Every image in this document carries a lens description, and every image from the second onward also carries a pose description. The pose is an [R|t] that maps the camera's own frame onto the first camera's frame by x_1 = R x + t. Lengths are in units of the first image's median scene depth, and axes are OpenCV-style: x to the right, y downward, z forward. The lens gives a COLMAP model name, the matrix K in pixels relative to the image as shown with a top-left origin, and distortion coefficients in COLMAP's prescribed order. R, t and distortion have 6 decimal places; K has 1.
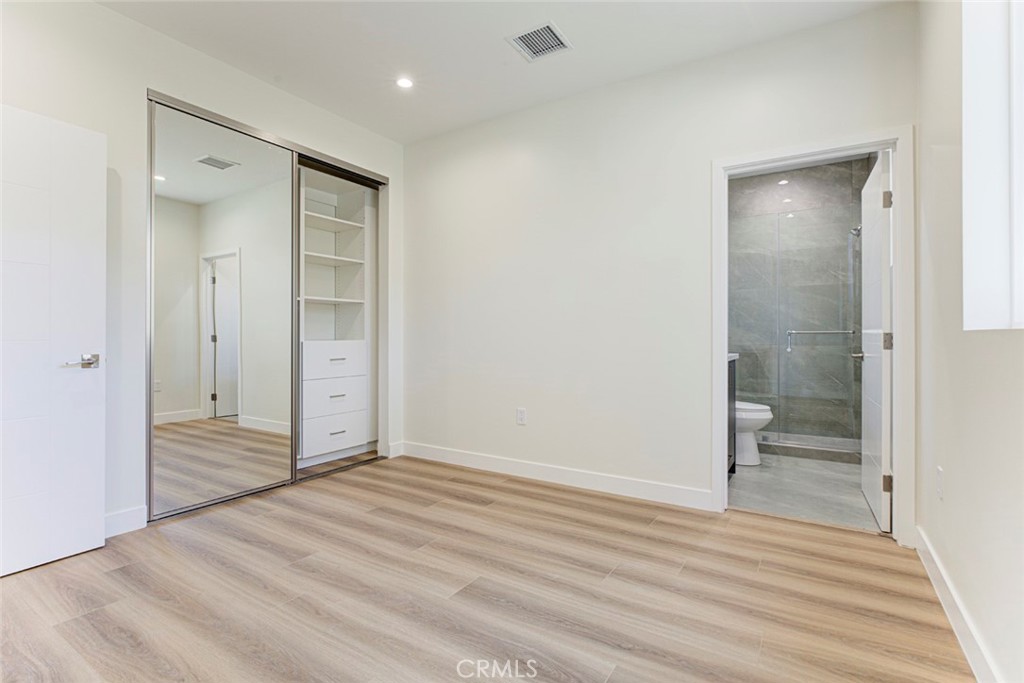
lens RADIAL K [[492.9, 0, 508.0], [0, 492.9, 337.8], [0, 0, 1]] dist [0.002989, -0.000605]
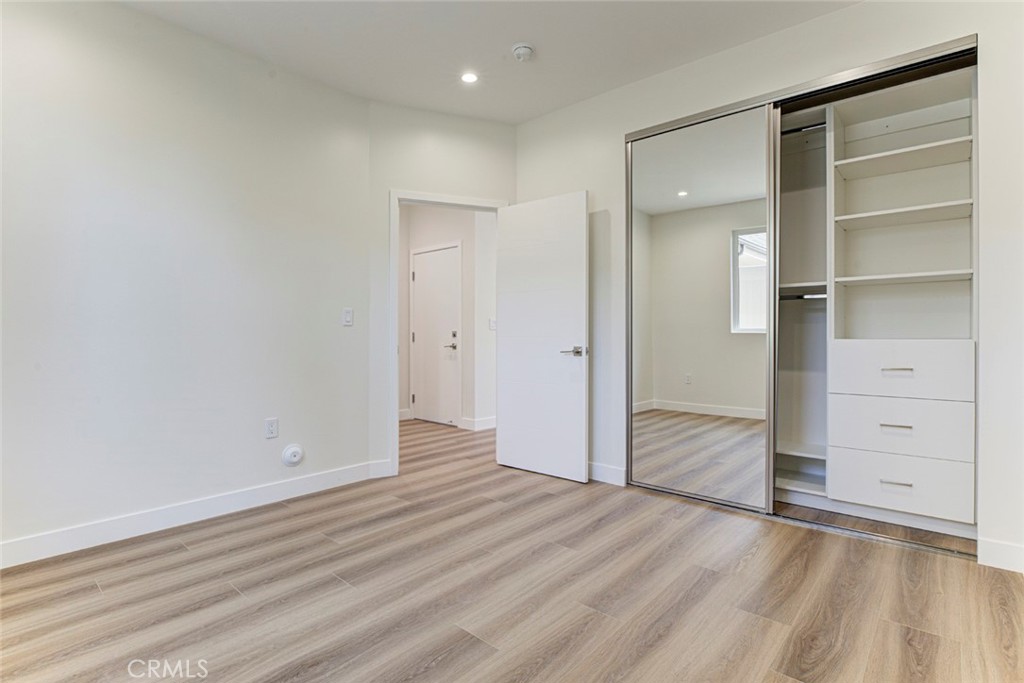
lens RADIAL K [[492.9, 0, 505.1], [0, 492.9, 338.9], [0, 0, 1]] dist [0.002989, -0.000605]
pose [[-0.163245, 0.007860, -0.986554, 0.484078], [0.001958, 0.999969, 0.007643, -0.002211], [0.986584, -0.000684, -0.163255, 0.795808]]
